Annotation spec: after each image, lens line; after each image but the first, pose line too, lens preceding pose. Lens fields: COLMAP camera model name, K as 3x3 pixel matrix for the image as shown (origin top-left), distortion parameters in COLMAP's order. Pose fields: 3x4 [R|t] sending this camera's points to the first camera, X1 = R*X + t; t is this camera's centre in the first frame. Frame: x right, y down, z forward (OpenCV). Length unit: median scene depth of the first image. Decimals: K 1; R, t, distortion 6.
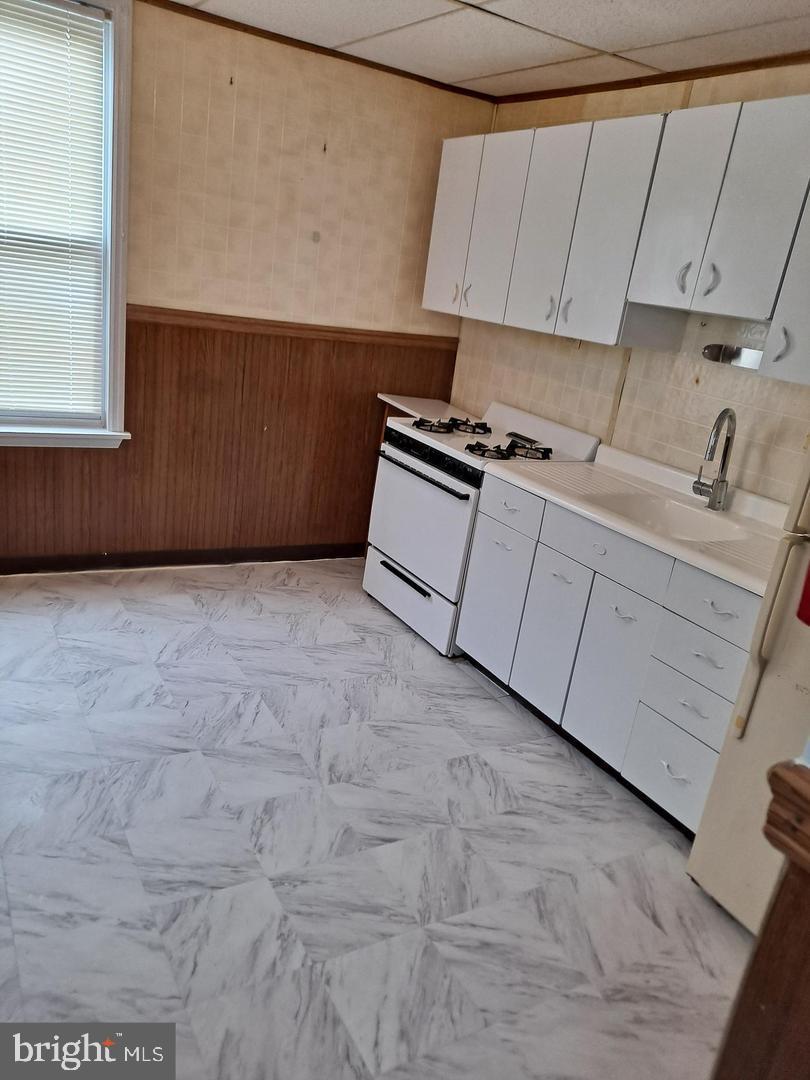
lens RADIAL K [[804.2, 0, 391.4], [0, 804.2, 550.5], [0, 0, 1]] dist [0.046411, -0.036999]
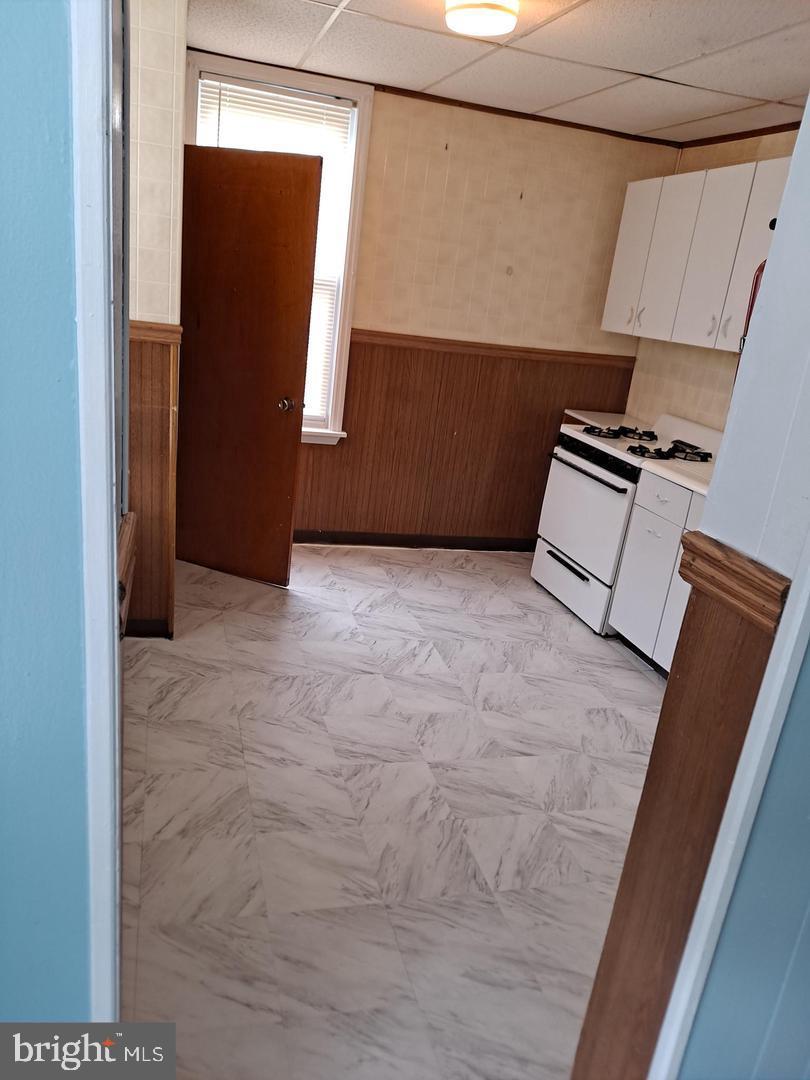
lens RADIAL K [[804.2, 0, 388.9], [0, 804.2, 556.6], [0, 0, 1]] dist [0.046411, -0.036999]
pose [[0.968138, 0.060327, -0.243040, 0.060279], [-0.069674, 0.997118, -0.030037, 0.092196], [0.240527, 0.046013, 0.969551, -0.200195]]
